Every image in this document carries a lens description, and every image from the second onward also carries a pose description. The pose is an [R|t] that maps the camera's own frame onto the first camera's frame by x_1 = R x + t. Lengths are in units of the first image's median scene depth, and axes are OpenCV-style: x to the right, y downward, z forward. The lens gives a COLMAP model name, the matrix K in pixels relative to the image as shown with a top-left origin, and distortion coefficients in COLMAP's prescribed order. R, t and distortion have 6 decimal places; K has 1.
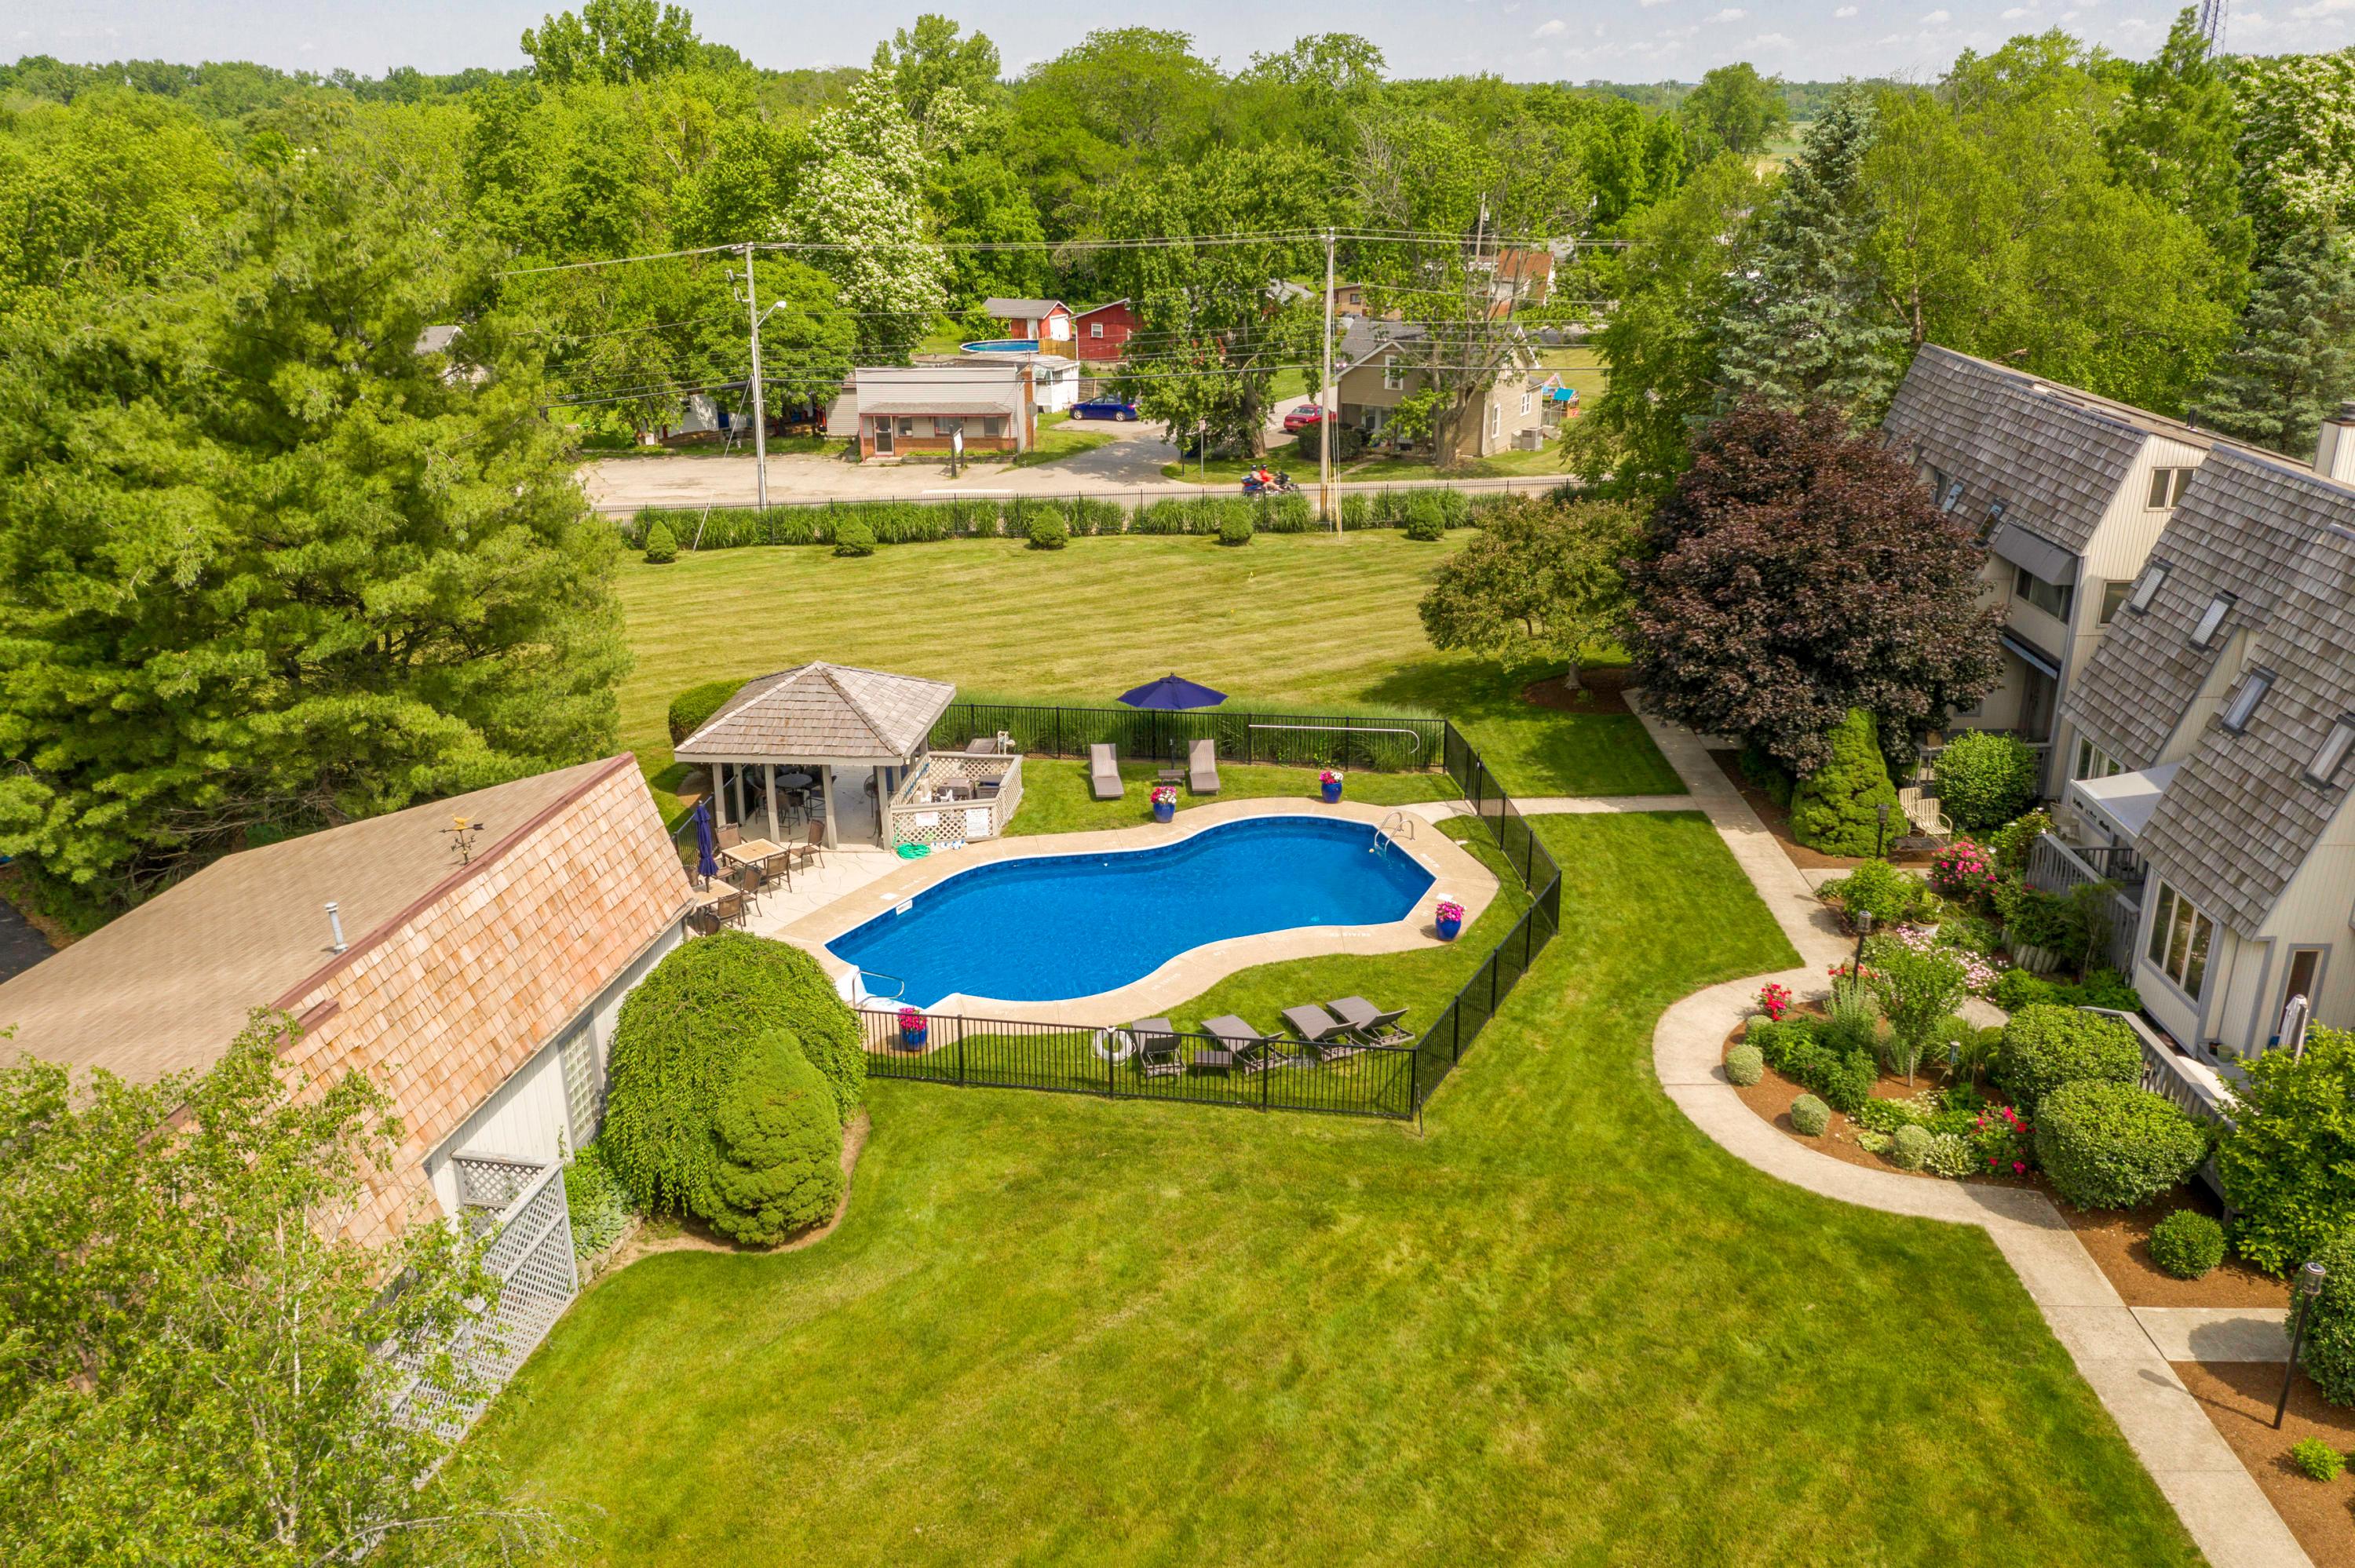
lens RADIAL K [[1873.0, 0, 1178.5], [0, 1873.0, 784.2], [0, 0, 1]] dist [0.004698, -0.005437]
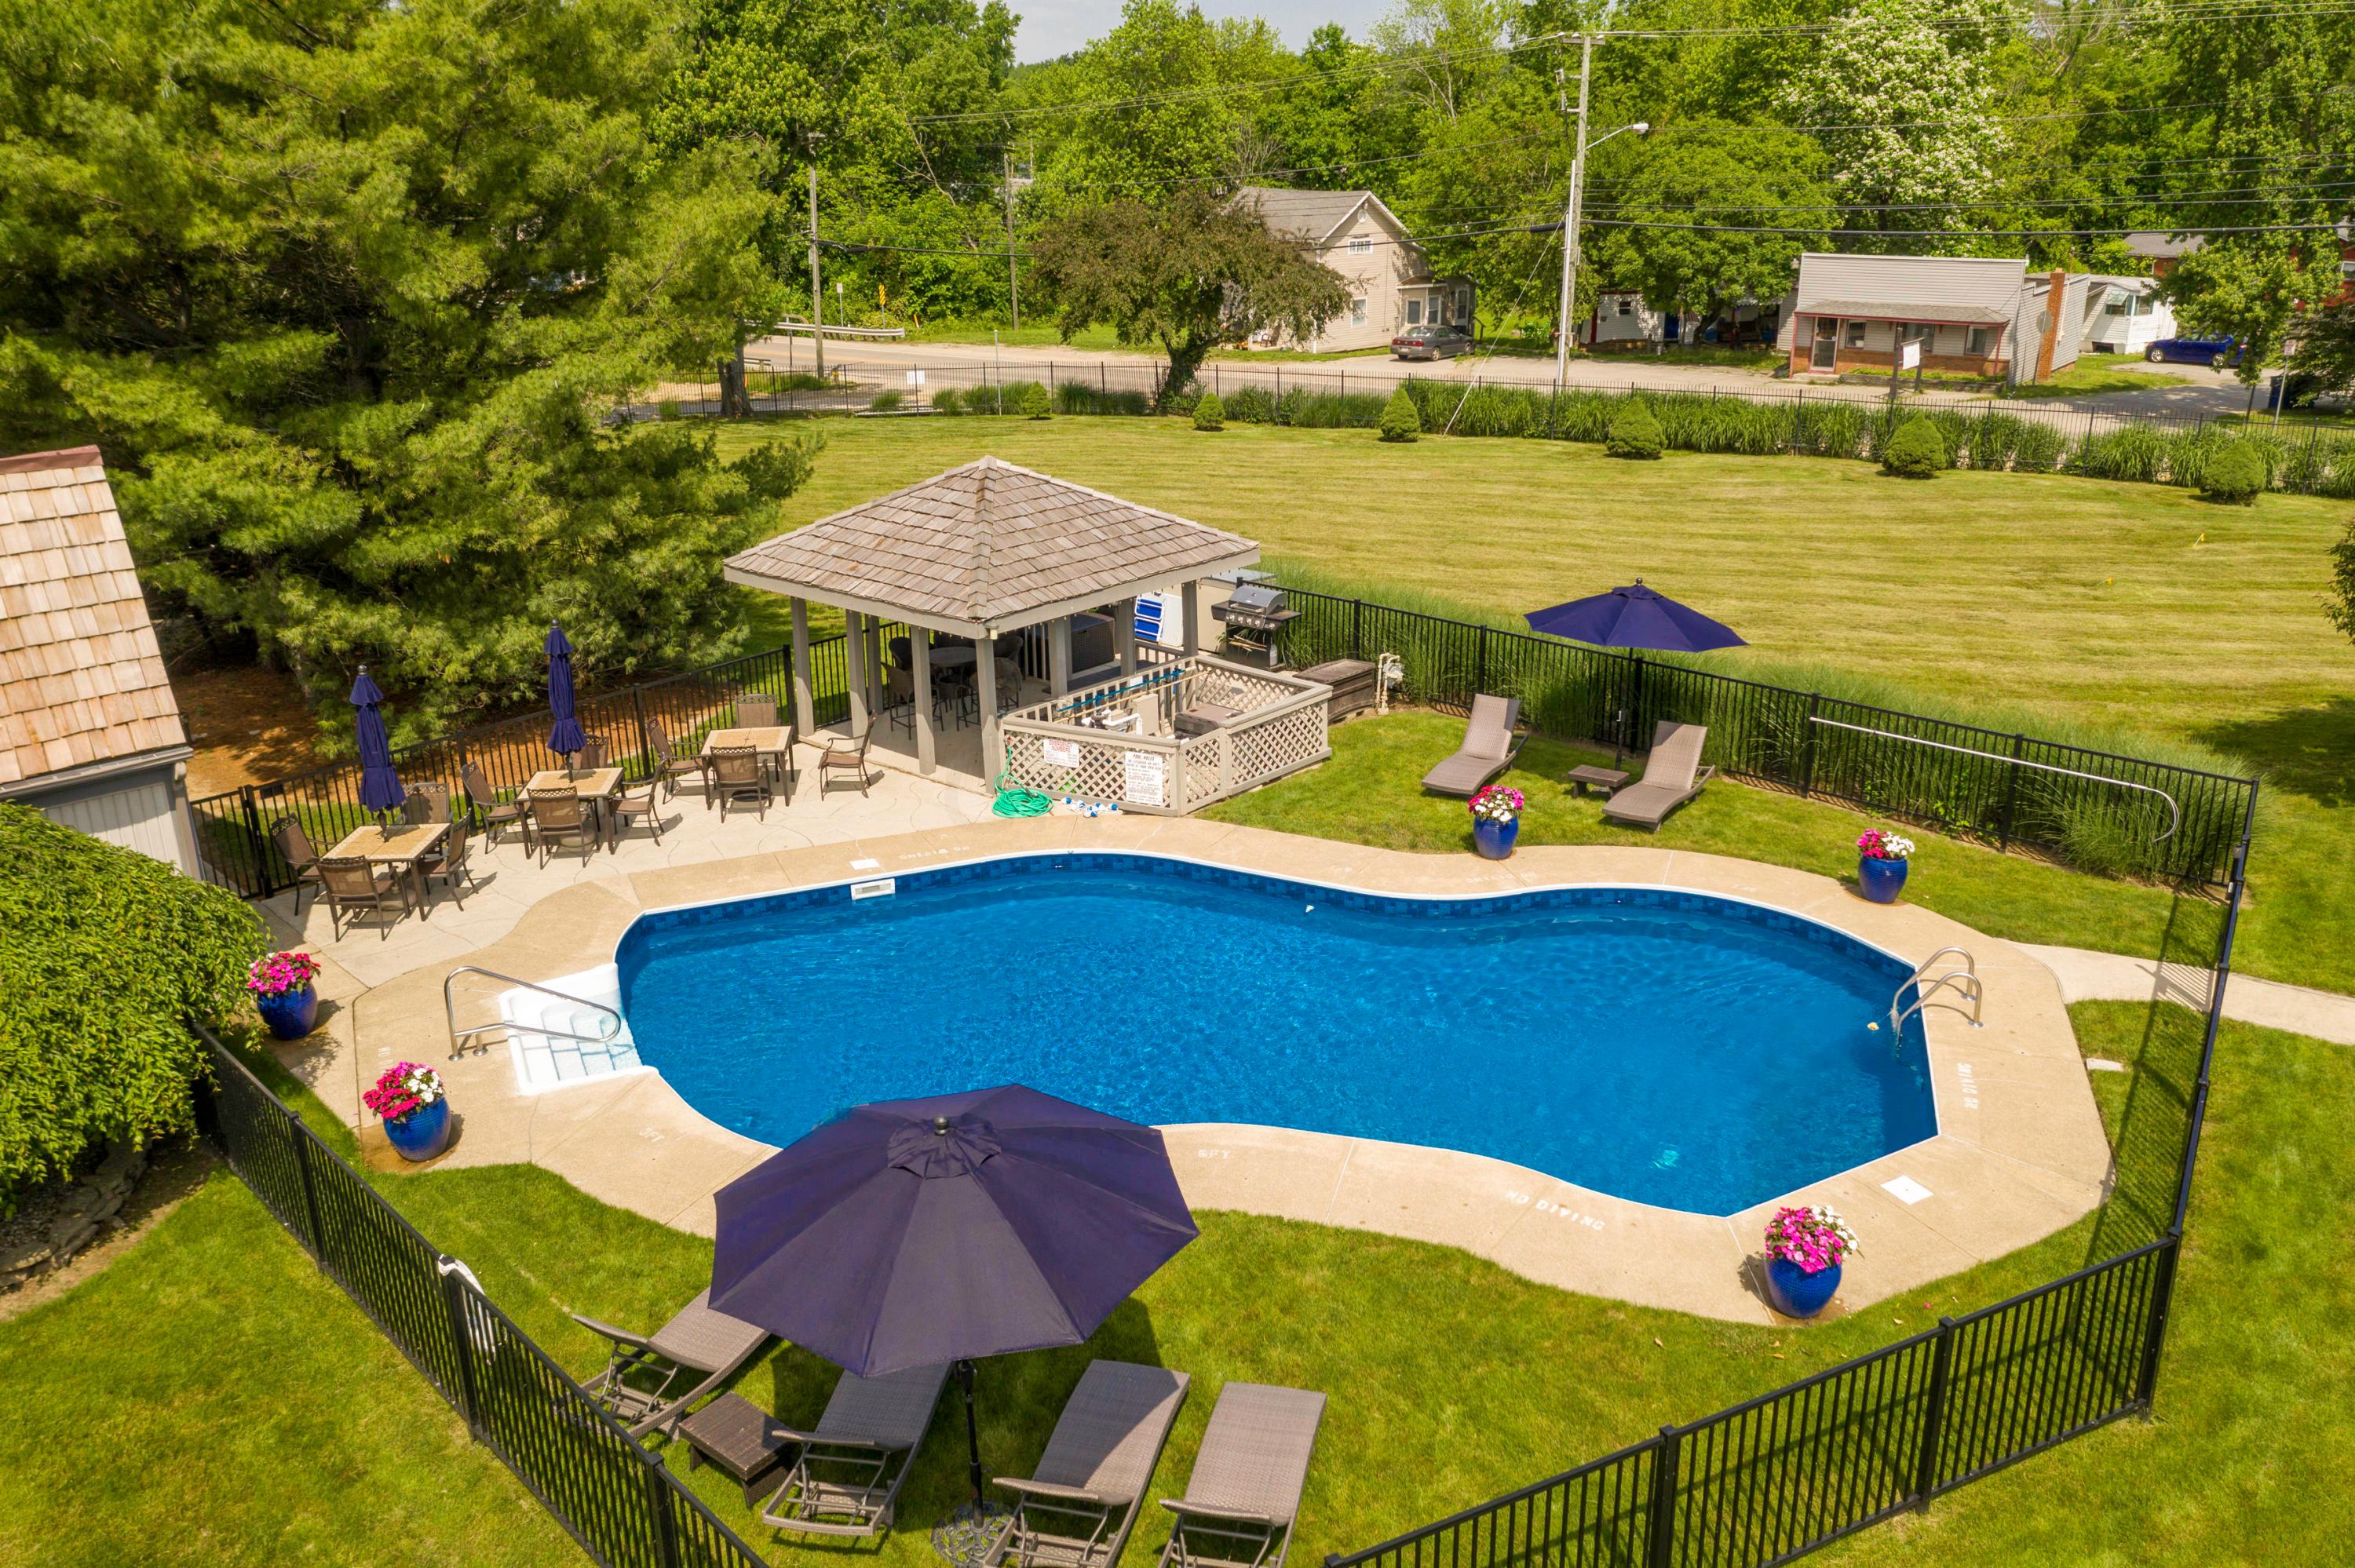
lens RADIAL K [[1873.0, 0, 1162.8], [0, 1873.0, 781.5], [0, 0, 1]] dist [0.004698, -0.005437]
pose [[0.805049, 0.195768, -0.559974, 0.139812], [-0.197916, 0.978527, 0.057561, -0.007505], [0.559218, 0.064488, 0.826508, 0.390252]]
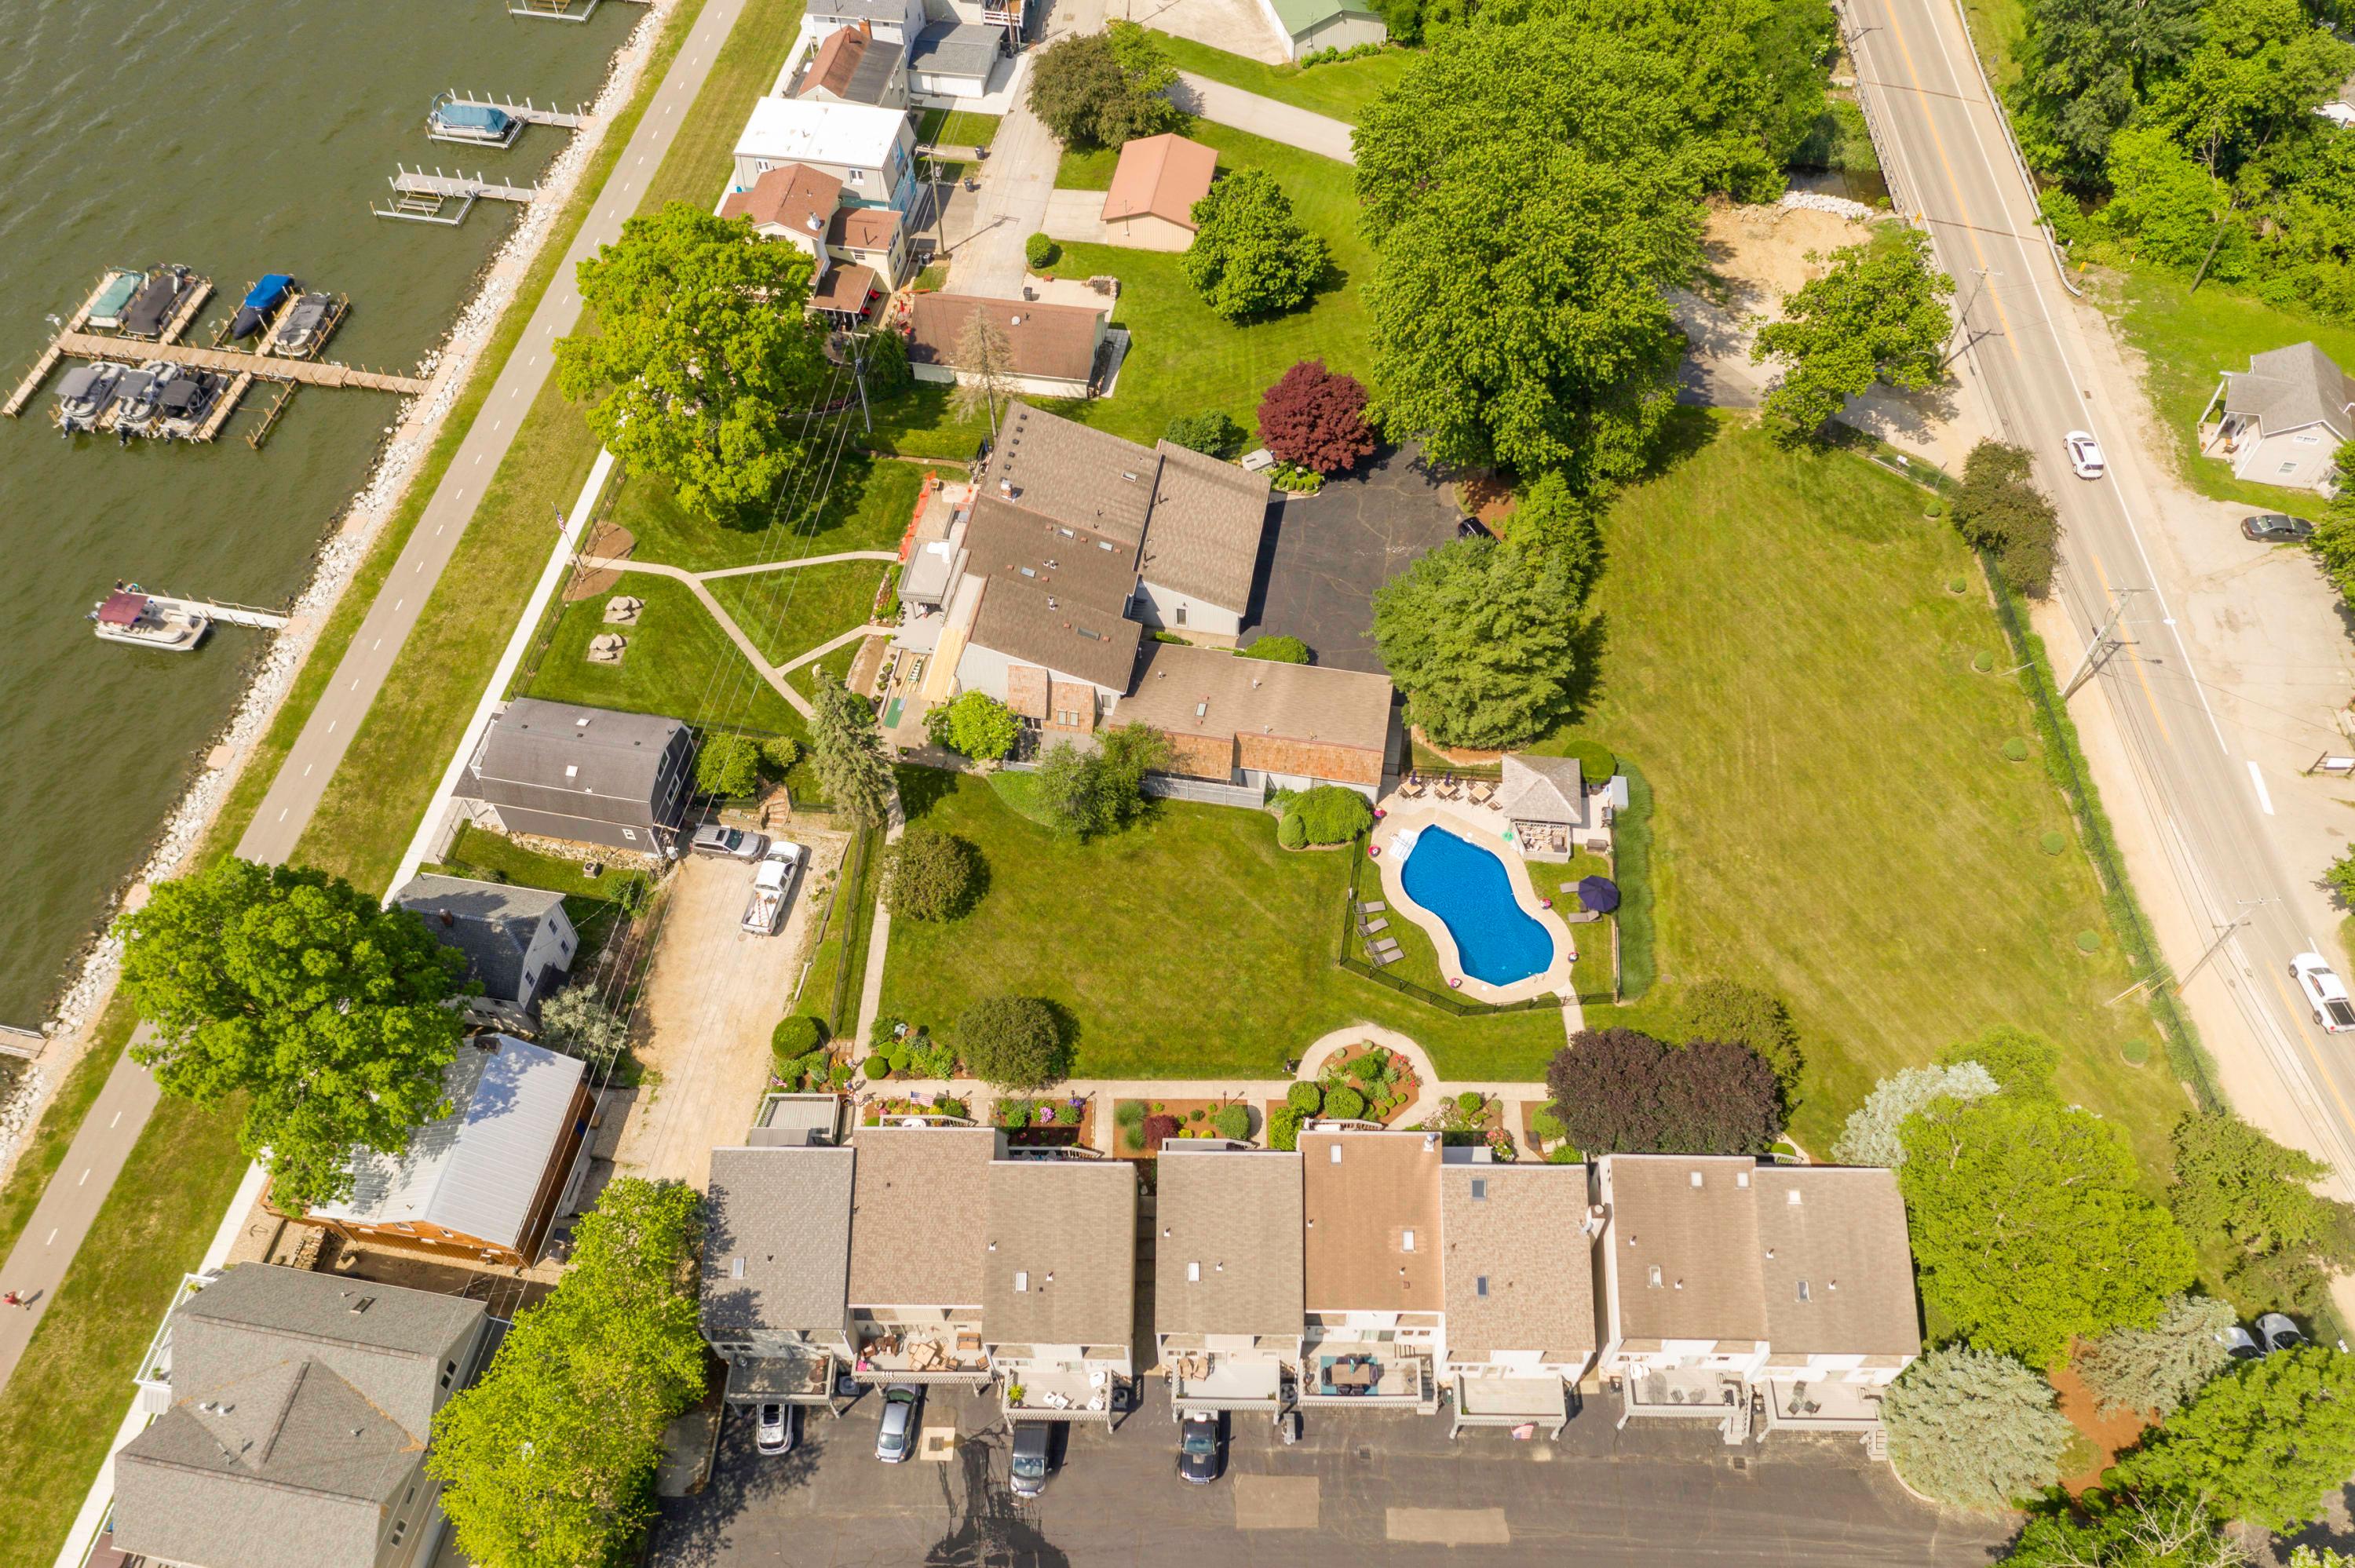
lens RADIAL K [[1873.0, 0, 1177.9], [0, 1873.0, 797.9], [0, 0, 1]] dist [0.004698, -0.005437]
pose [[0.007499, 0.830600, -0.556820, 1.028548], [-0.328939, 0.527895, 0.783023, -1.515470], [0.944321, 0.177288, 0.277175, -0.243426]]
